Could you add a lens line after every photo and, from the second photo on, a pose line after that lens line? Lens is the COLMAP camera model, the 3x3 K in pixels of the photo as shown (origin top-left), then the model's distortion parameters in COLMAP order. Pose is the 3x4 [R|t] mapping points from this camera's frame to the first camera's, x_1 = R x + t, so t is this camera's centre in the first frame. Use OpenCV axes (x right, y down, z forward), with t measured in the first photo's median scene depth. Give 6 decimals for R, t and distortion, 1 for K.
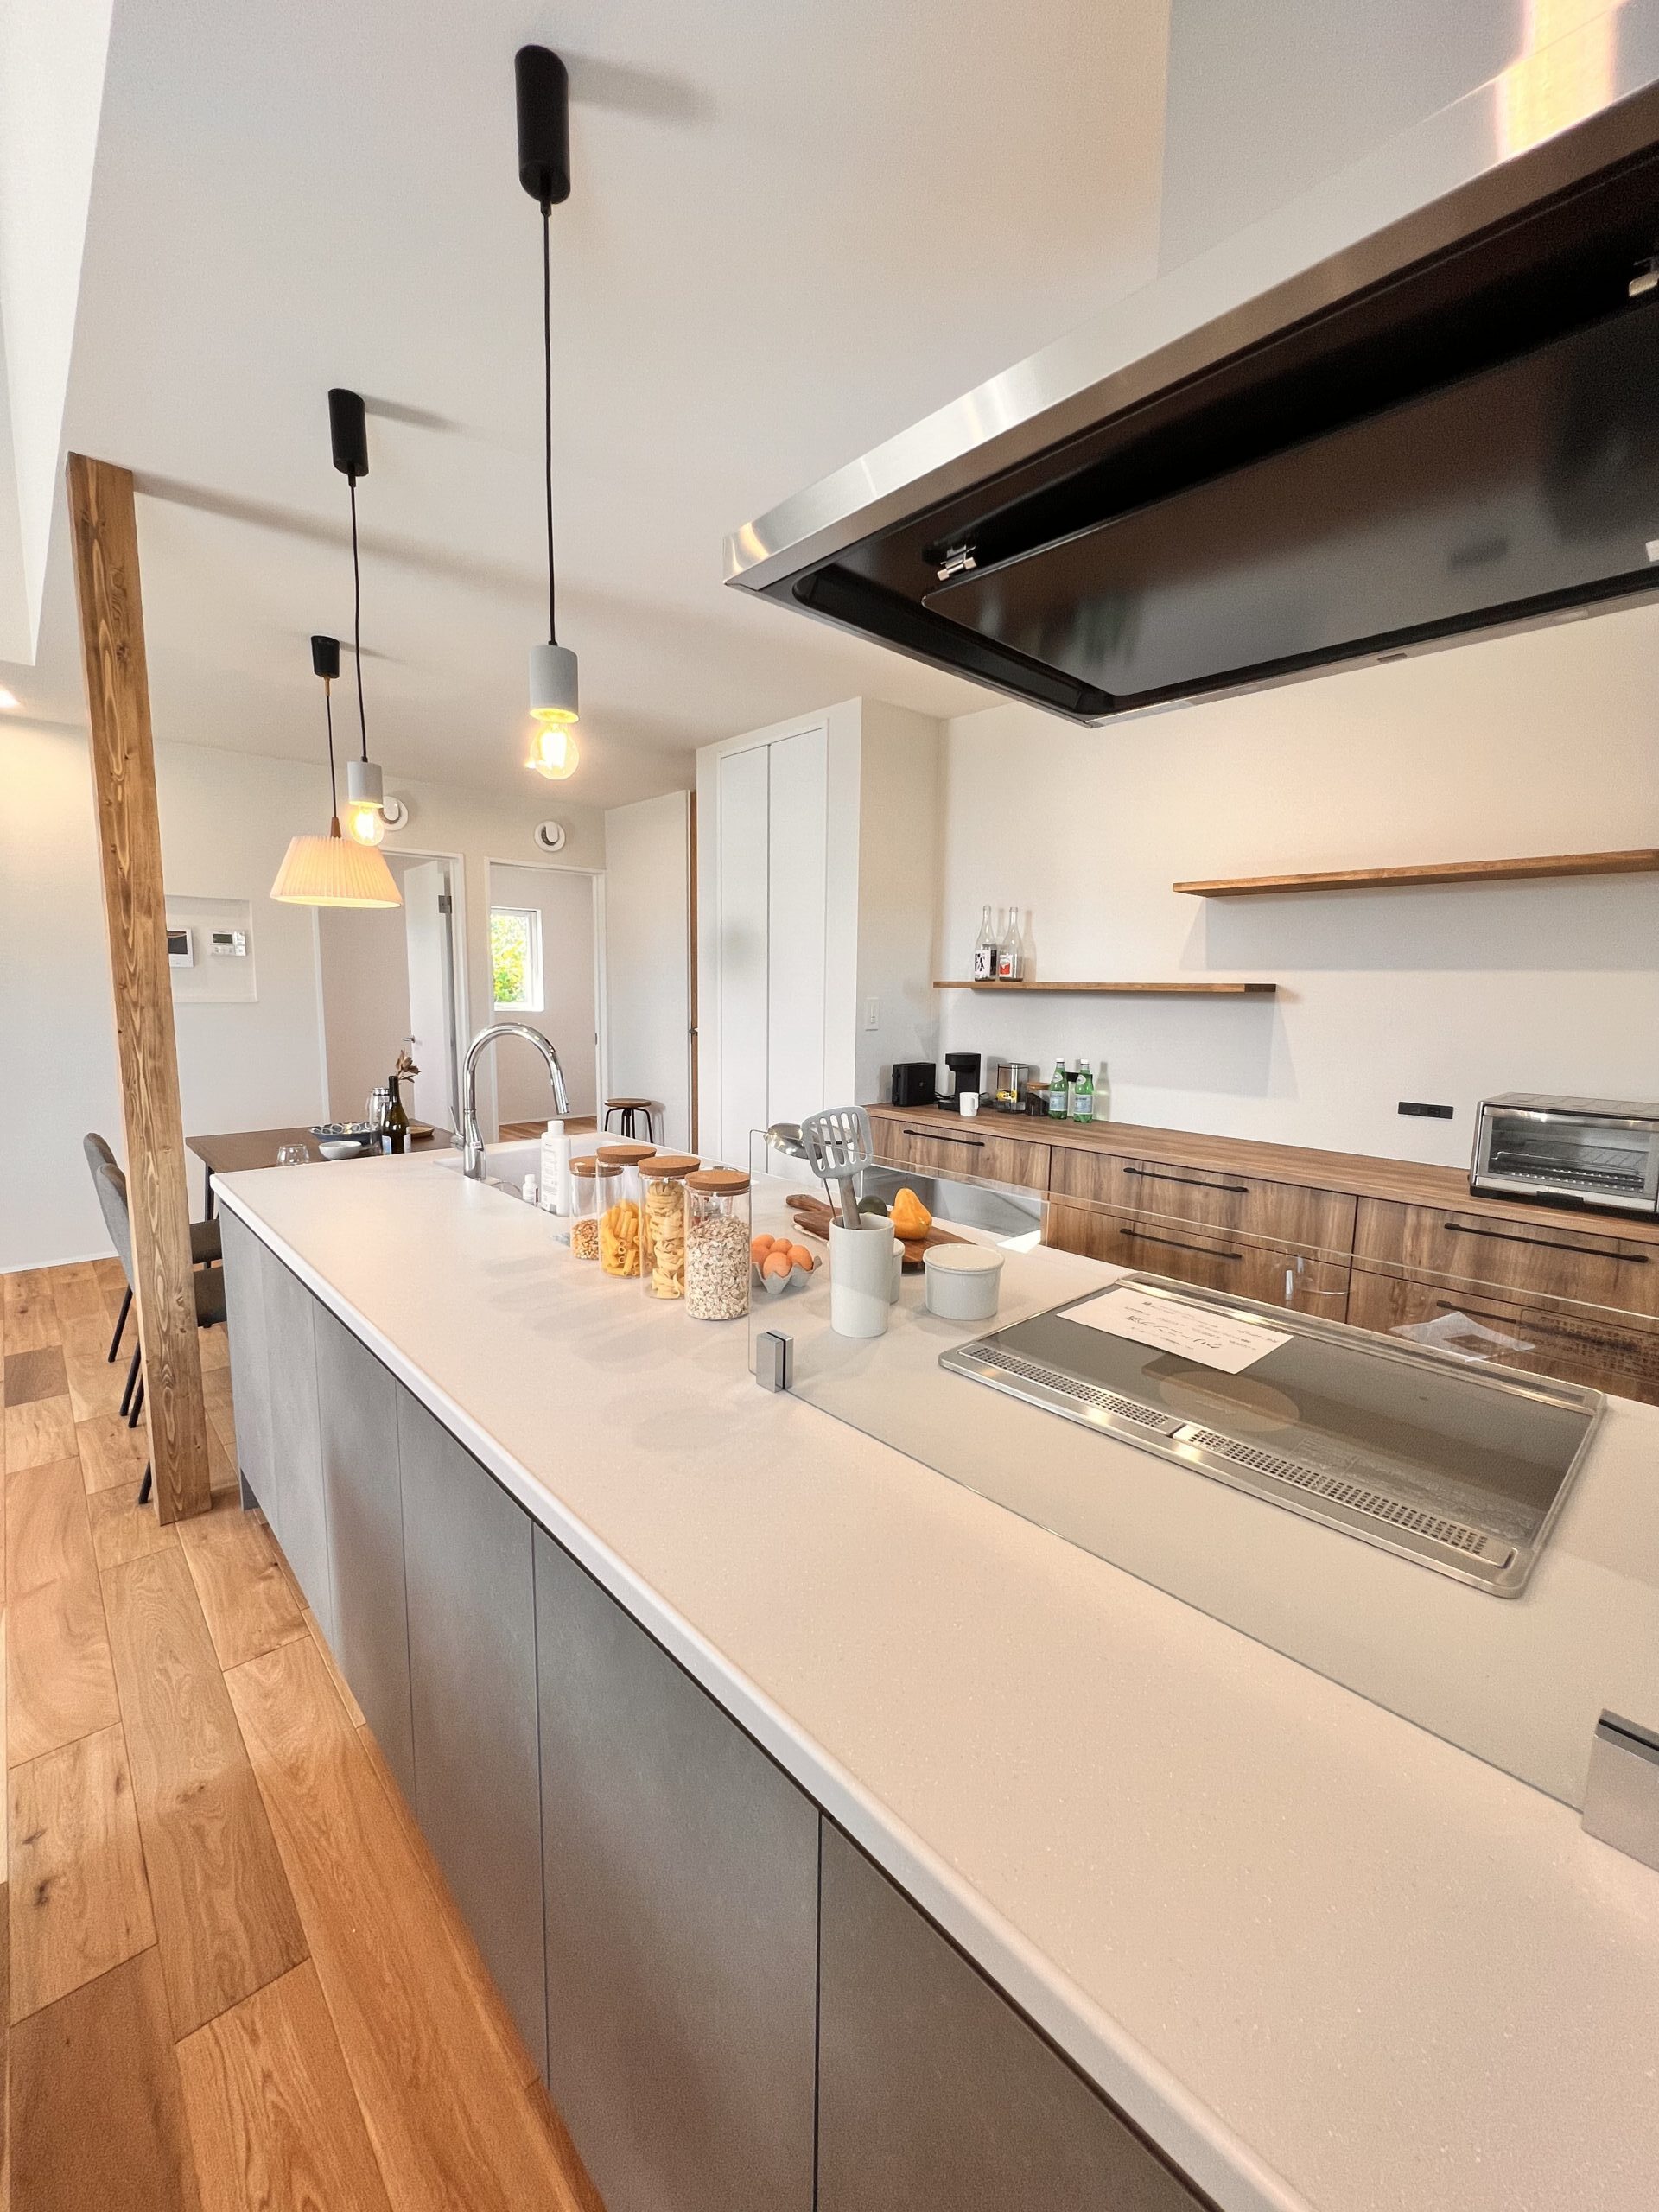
lens RADIAL K [[894.1, 0, 829.8], [0, 894.1, 1098.1], [0, 0, 1]] dist [0.001603, -0.000421]
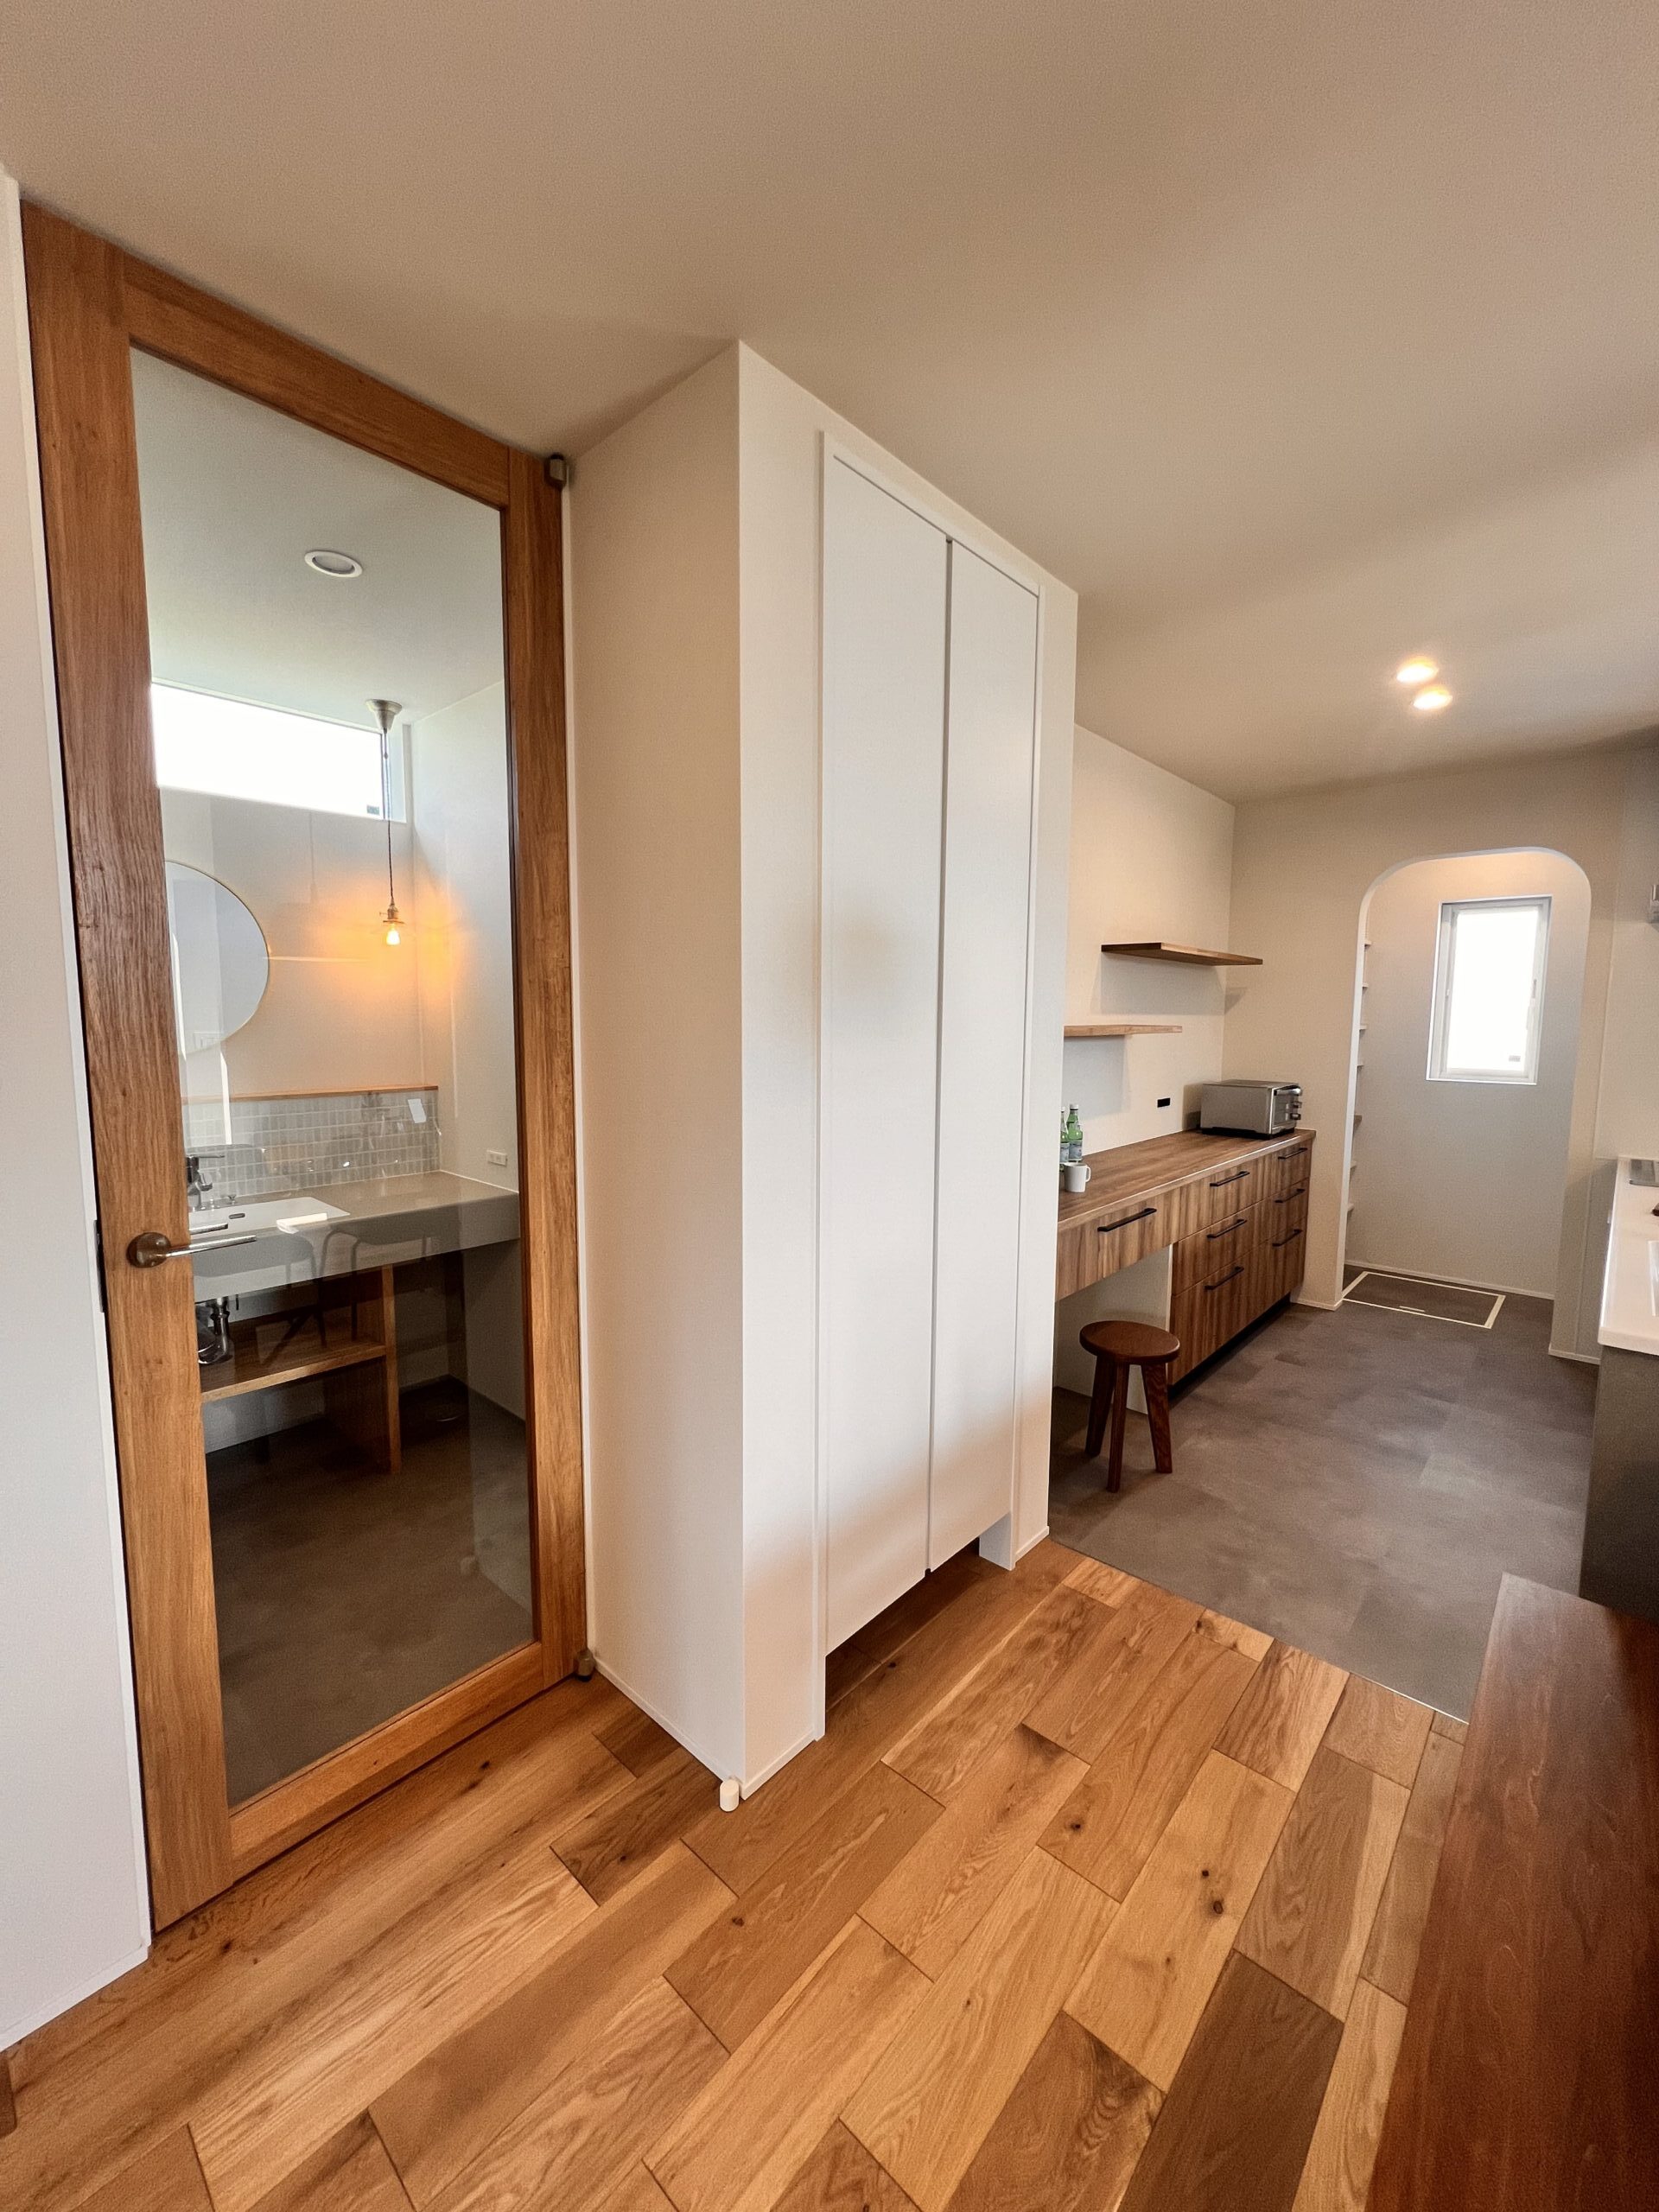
lens RADIAL K [[889.0, 0, 834.0], [0, 889.0, 1101.4], [0, 0, 1]] dist [-0.002762, 0.000883]
pose [[-0.096035, -0.116131, 0.988580, -0.732667], [0.117202, 0.984943, 0.127089, -0.225496], [-0.988454, 0.128069, -0.080978, 1.491328]]
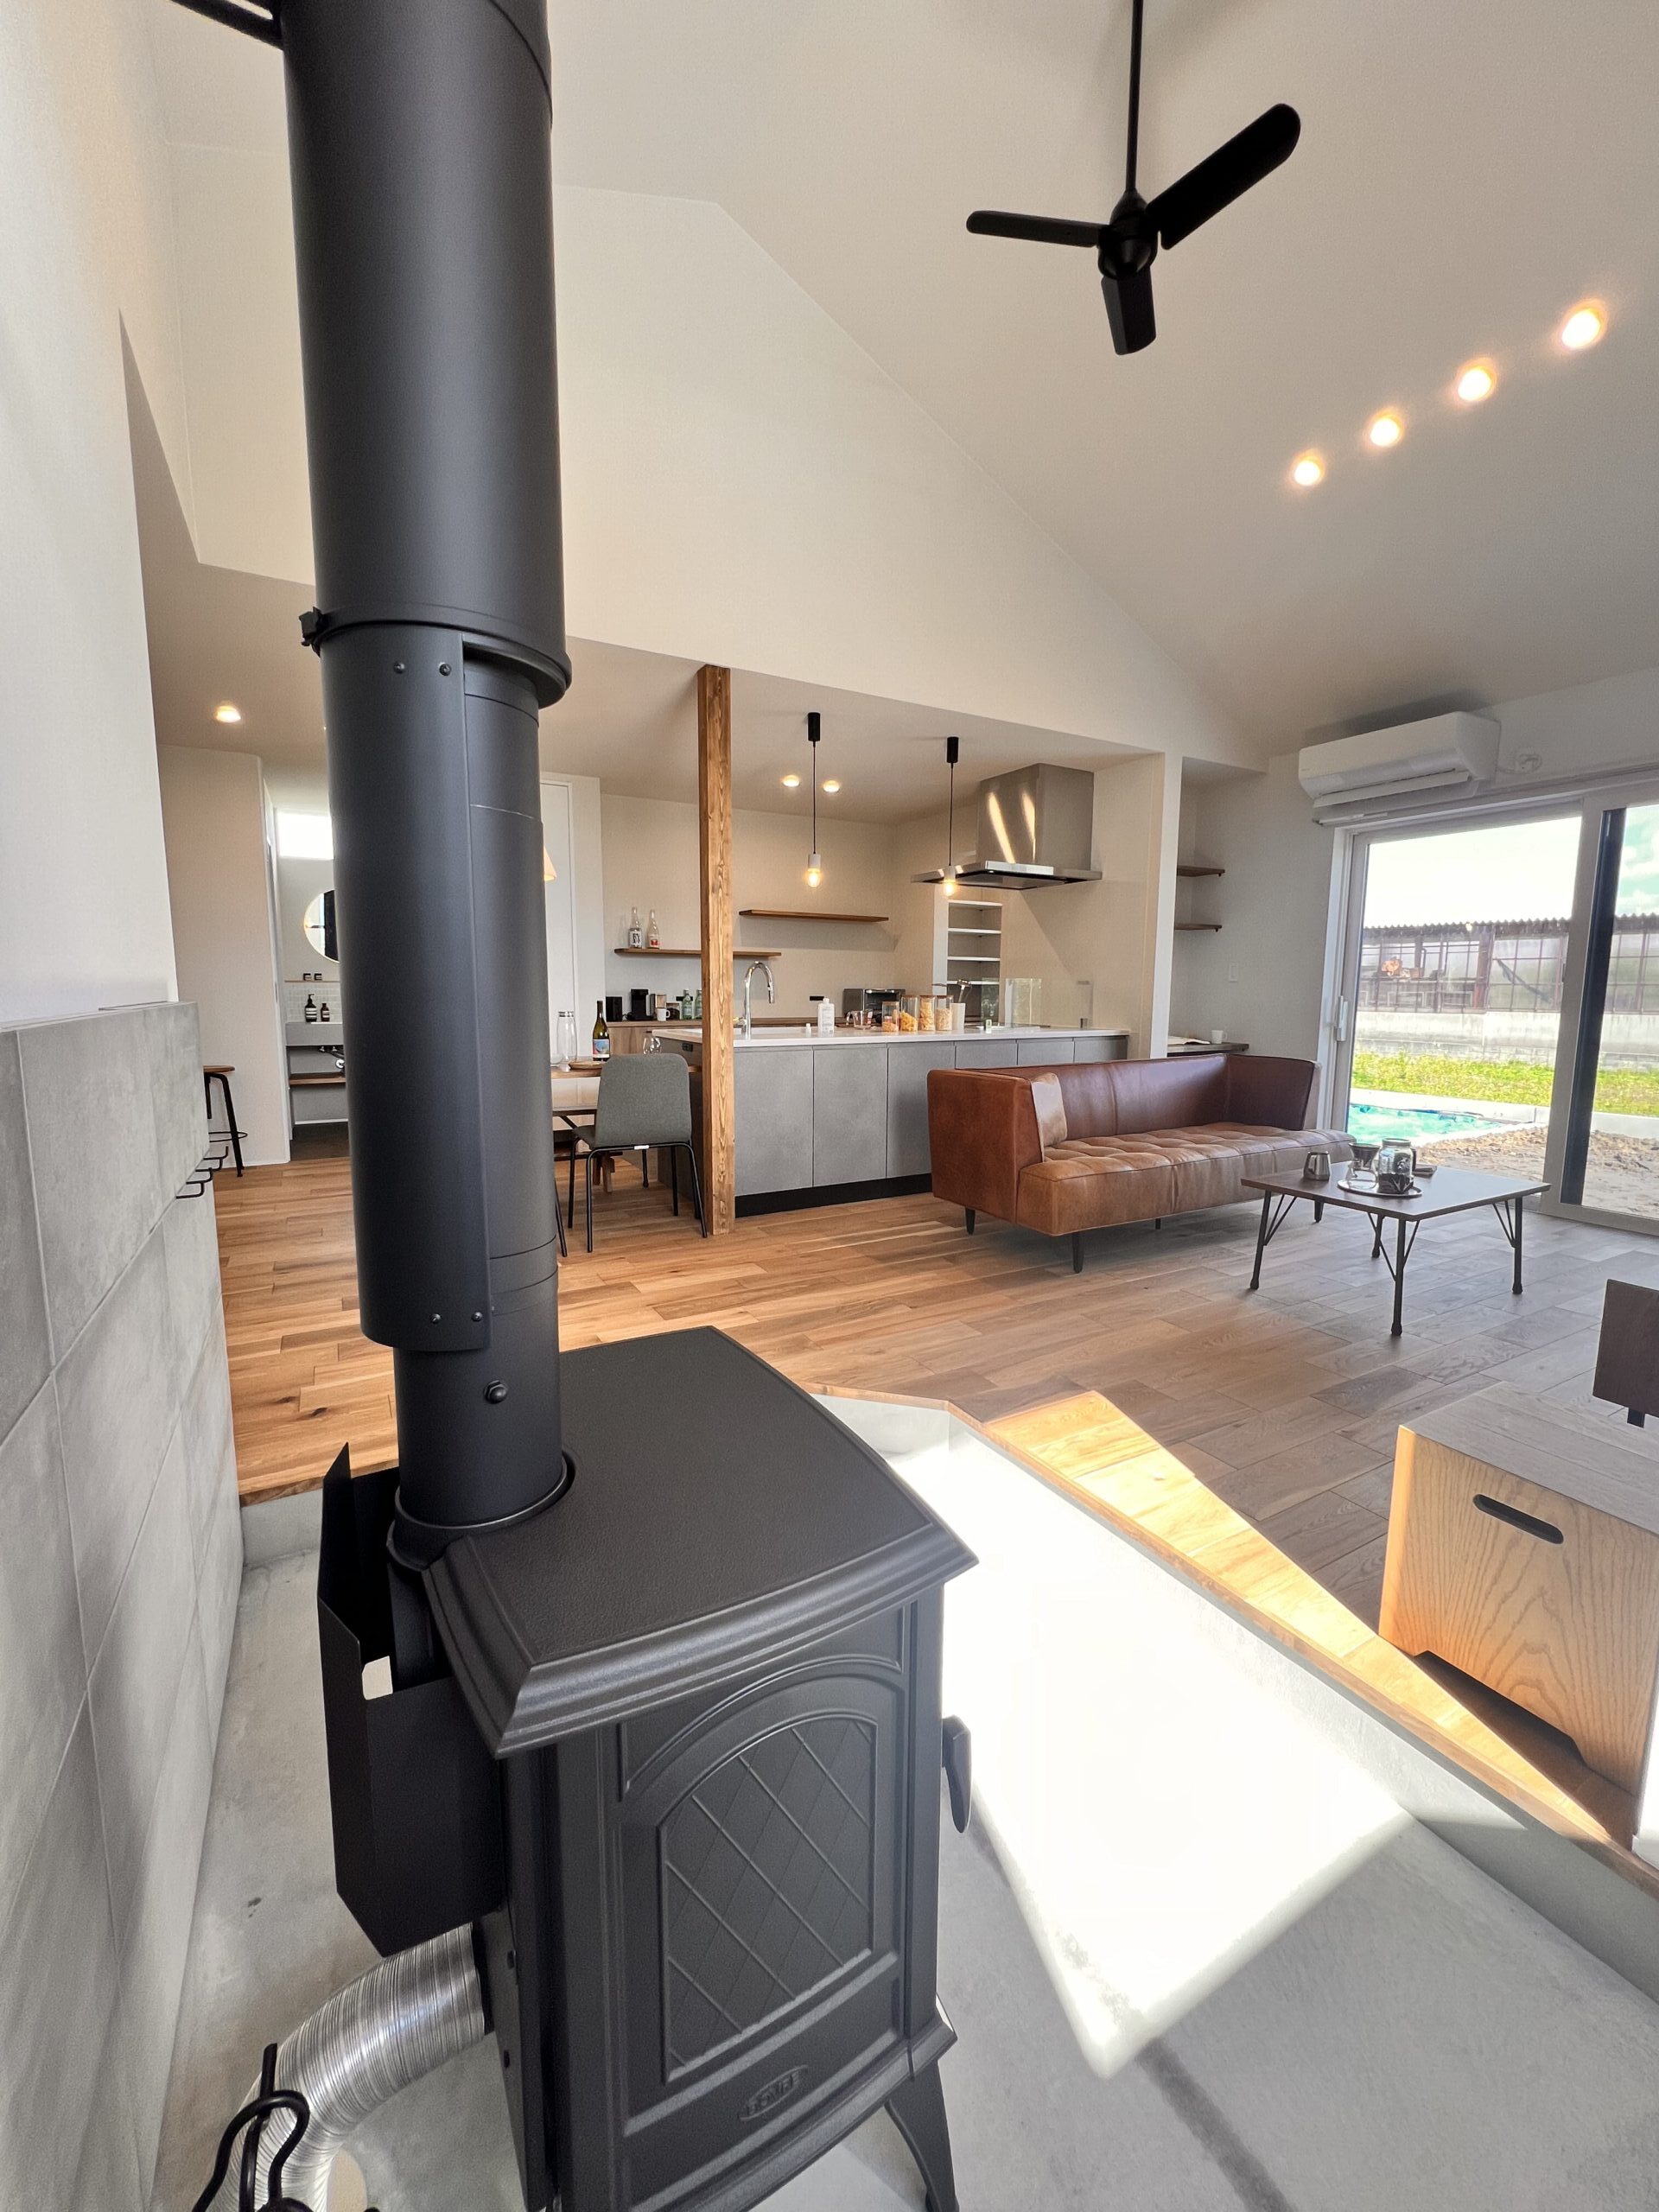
lens RADIAL K [[889.0, 0, 833.2], [0, 889.0, 1106.1], [0, 0, 1]] dist [-0.002762, 0.000883]
pose [[0.225726, -0.144203, 0.963459, -1.854568], [0.120205, 0.985549, 0.119346, 0.018393], [-0.966746, 0.088873, 0.239798, 0.257401]]
